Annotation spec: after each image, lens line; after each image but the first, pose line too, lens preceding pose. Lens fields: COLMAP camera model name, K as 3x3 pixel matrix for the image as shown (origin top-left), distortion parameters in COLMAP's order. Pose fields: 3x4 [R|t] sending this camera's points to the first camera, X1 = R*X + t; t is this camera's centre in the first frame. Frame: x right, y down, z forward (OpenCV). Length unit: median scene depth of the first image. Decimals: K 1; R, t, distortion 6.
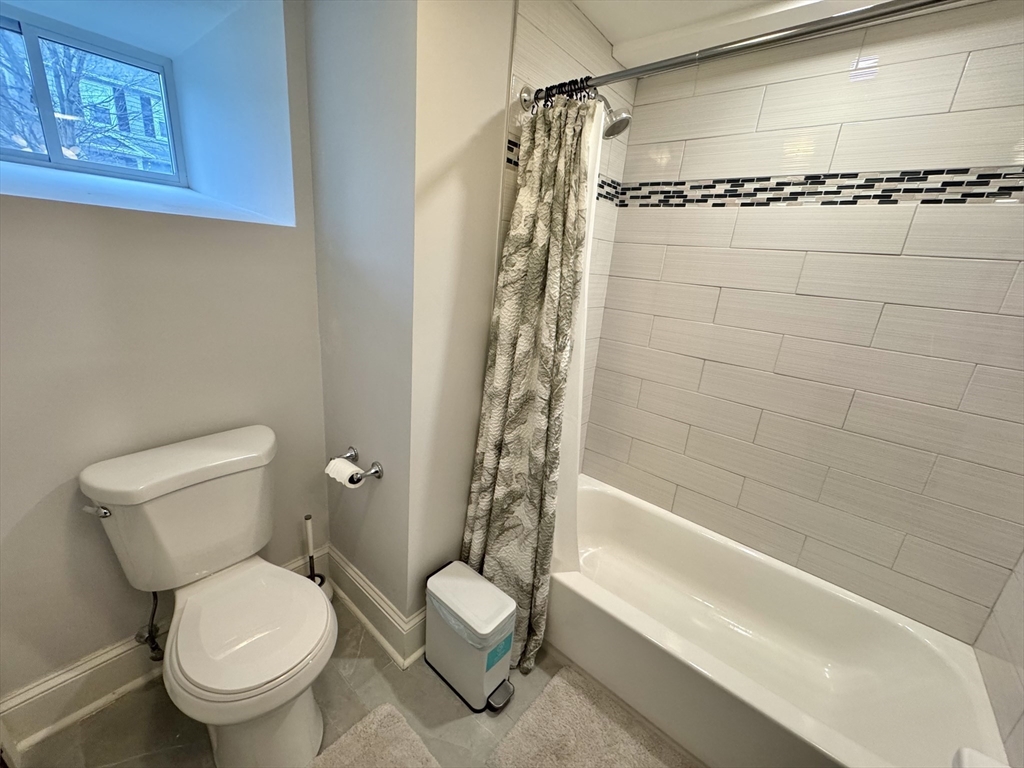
lens RADIAL K [[407.8, 0, 508.9], [0, 407.8, 383.4], [0, 0, 1]] dist [-0.002131, 0.001105]
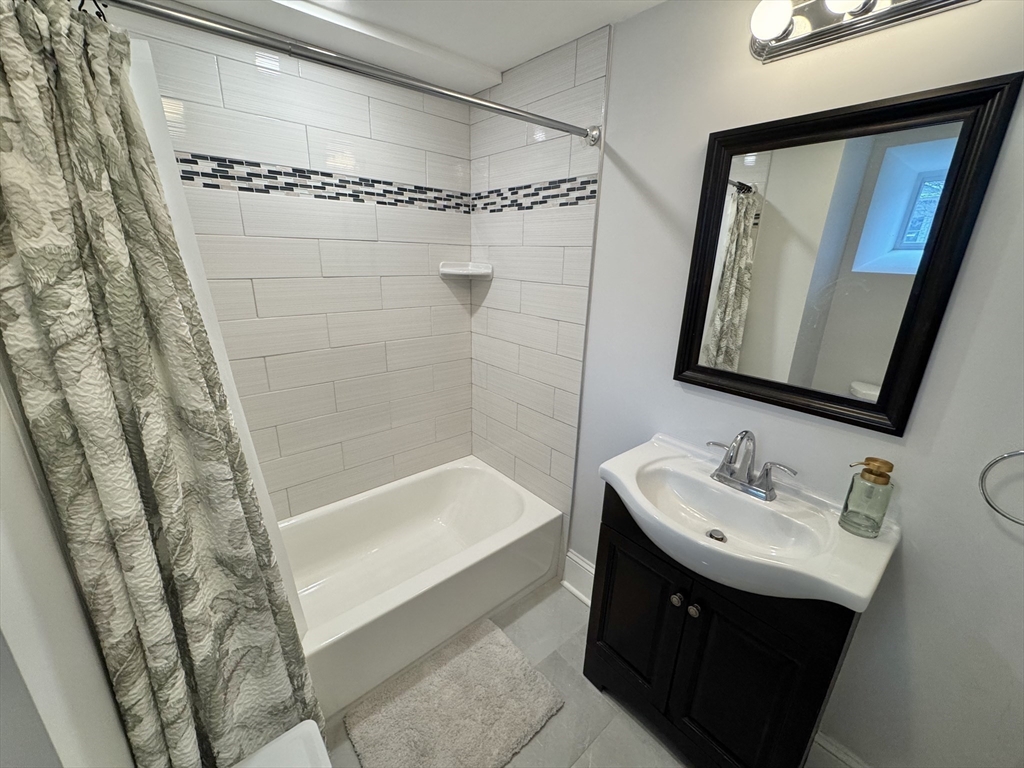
lens RADIAL K [[407.8, 0, 512.1], [0, 407.8, 384.0], [0, 0, 1]] dist [-0.002131, 0.001105]
pose [[0.156571, -0.377643, 0.912618, -0.382127], [0.270987, 0.904980, 0.327991, -0.191743], [-0.949764, 0.195954, 0.244030, 0.302056]]
